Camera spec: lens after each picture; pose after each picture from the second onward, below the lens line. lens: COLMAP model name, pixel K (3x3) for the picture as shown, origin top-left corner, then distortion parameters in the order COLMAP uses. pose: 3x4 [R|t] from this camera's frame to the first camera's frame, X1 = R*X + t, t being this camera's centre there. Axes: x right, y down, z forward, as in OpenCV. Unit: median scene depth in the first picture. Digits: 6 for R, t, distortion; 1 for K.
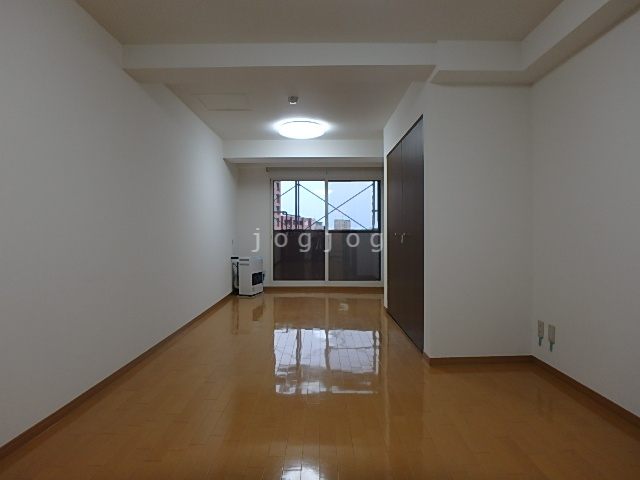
lens RADIAL K [[391.6, 0, 320.0], [0, 391.6, 238.9], [0, 0, 1]] dist [0.002639, 0.000431]
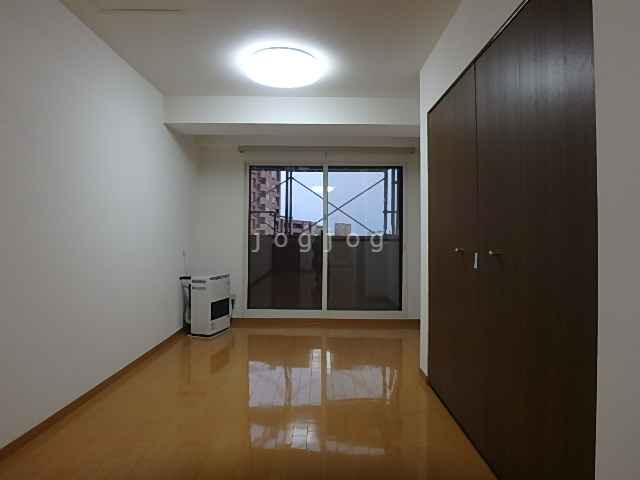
lens RADIAL K [[391.6, 0, 320.0], [0, 391.6, 238.4], [0, 0, 1]] dist [0.002639, 0.000431]
pose [[0.999949, 0.010071, -0.000006, 0.008570], [-0.010070, 0.999890, -0.010932, -0.011879], [-0.000104, 0.010932, 0.999940, 0.307417]]
